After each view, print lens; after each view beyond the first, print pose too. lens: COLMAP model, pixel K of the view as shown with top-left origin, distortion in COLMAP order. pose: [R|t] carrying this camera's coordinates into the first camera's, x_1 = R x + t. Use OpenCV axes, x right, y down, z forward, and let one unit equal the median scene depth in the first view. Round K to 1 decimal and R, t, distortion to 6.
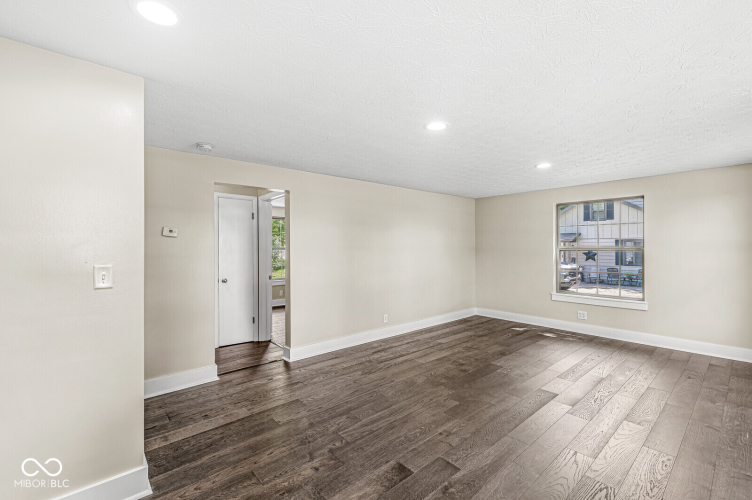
lens RADIAL K [[329.5, 0, 372.4], [0, 329.5, 252.0], [0, 0, 1]] dist [0.008817, -0.001093]
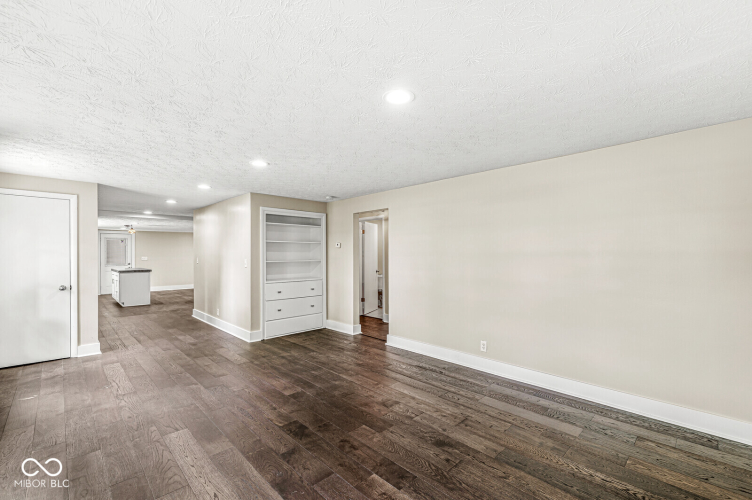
lens RADIAL K [[329.5, 0, 374.6], [0, 329.5, 251.3], [0, 0, 1]] dist [0.008817, -0.001093]
pose [[0.048095, -0.004408, -0.998833, 0.912045], [-0.014856, 0.999876, -0.005128, -0.009426], [0.998732, 0.015085, 0.048023, 0.822764]]
